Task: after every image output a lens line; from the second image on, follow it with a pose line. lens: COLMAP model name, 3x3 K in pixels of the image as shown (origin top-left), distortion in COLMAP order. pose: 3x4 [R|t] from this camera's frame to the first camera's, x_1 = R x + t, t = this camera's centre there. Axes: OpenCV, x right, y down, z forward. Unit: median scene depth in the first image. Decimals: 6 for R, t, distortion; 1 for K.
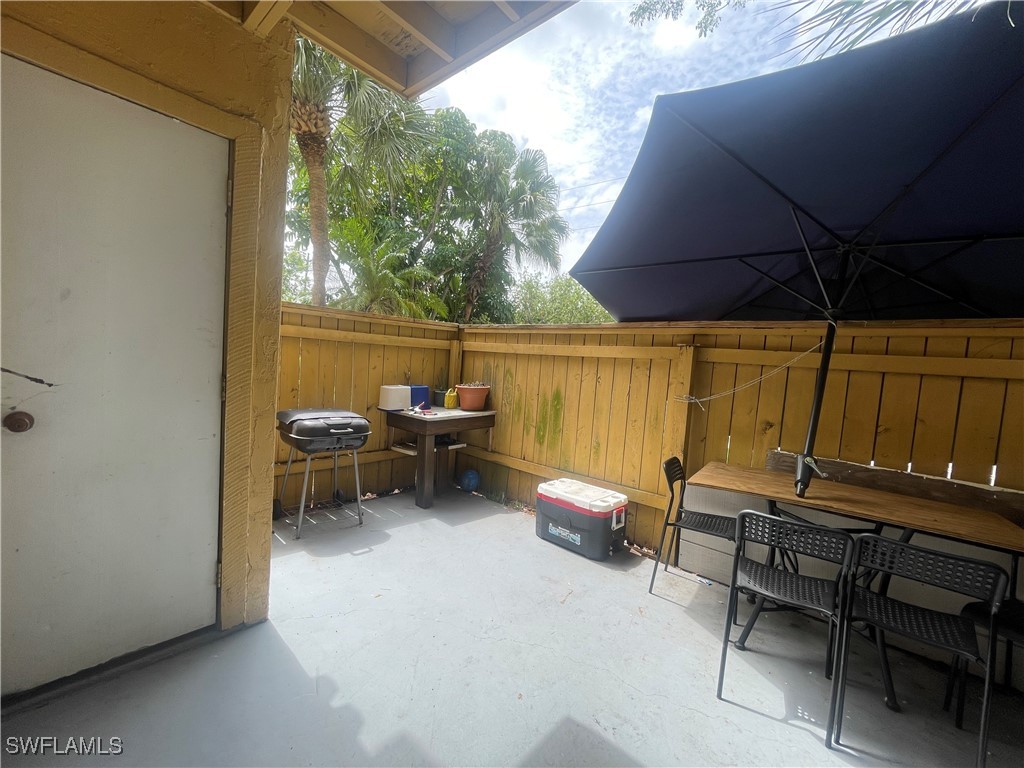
lens RADIAL K [[415.1, 0, 512.4], [0, 415.1, 383.9], [0, 0, 1]] dist [-0.004943, 0.001623]
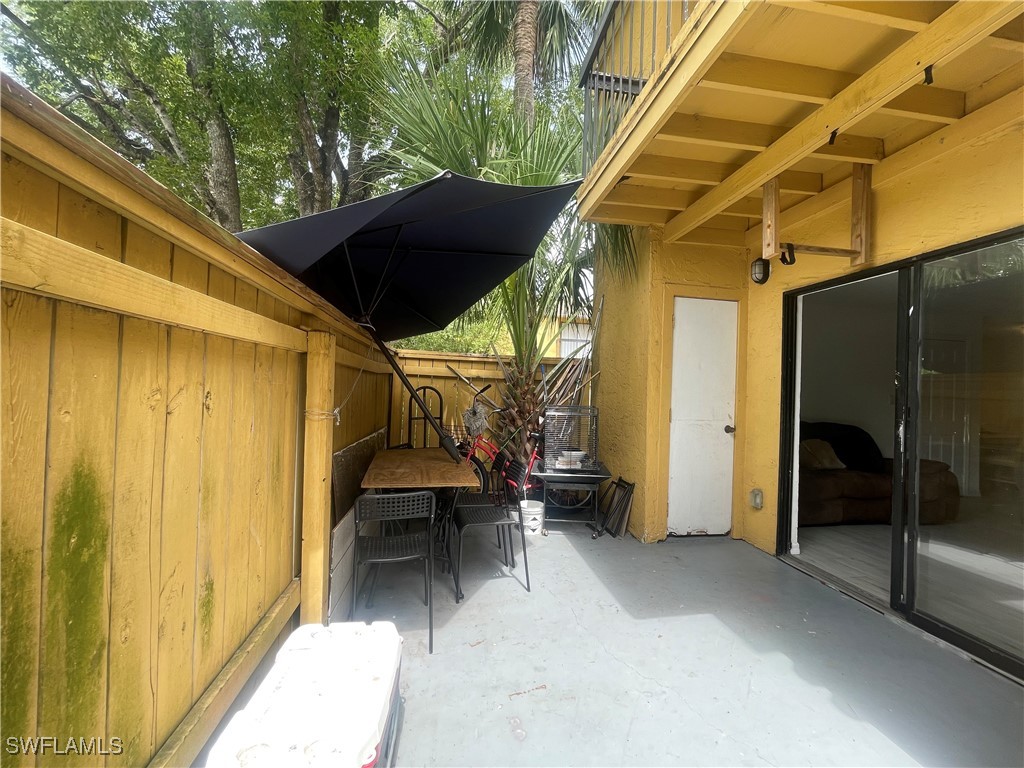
lens RADIAL K [[415.1, 0, 514.0], [0, 415.1, 388.1], [0, 0, 1]] dist [-0.004943, 0.001623]
pose [[-0.759667, -0.088874, 0.644210, -0.395679], [-0.051064, 0.995711, 0.077150, -0.118737], [-0.648304, 0.025712, -0.760947, 2.224005]]
